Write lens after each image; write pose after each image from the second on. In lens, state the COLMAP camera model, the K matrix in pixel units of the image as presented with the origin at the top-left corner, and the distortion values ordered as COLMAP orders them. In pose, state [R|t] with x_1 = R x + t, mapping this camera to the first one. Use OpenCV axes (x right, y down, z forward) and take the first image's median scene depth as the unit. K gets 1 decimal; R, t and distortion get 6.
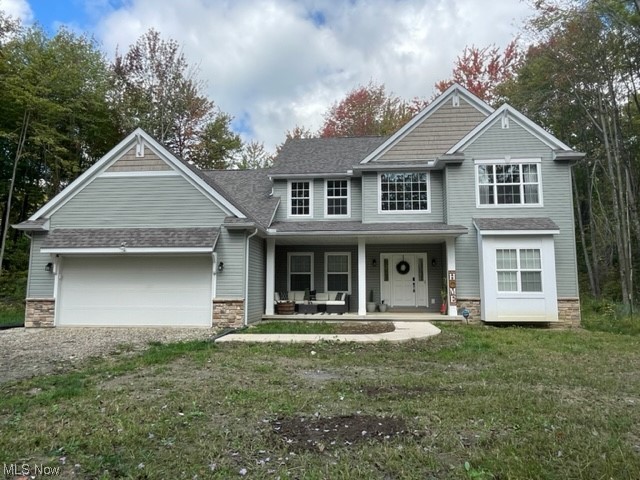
lens RADIAL K [[446.9, 0, 320.0], [0, 446.9, 240.0], [0, 0, 1]] dist [-0.001708, 0.001281]
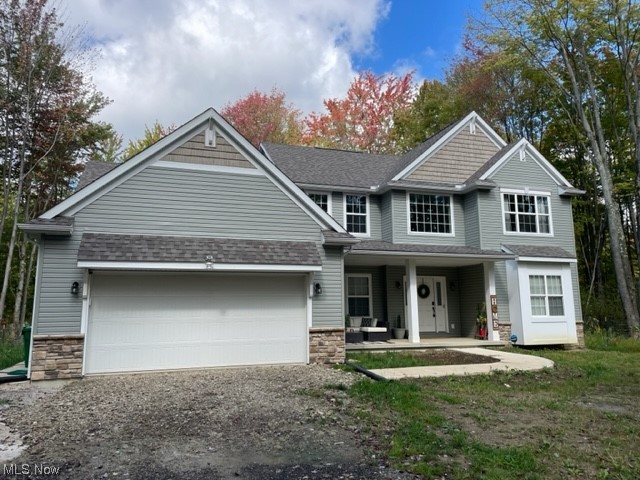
lens RADIAL K [[480.7, 0, 320.0], [0, 480.7, 240.0], [0, 0, 1]] dist [0.054685, -0.004752]
pose [[0.917252, 0.049244, 0.395251, -0.485593], [-0.033247, 0.998331, -0.047227, 0.008240], [-0.396917, 0.030178, 0.917358, 0.141510]]
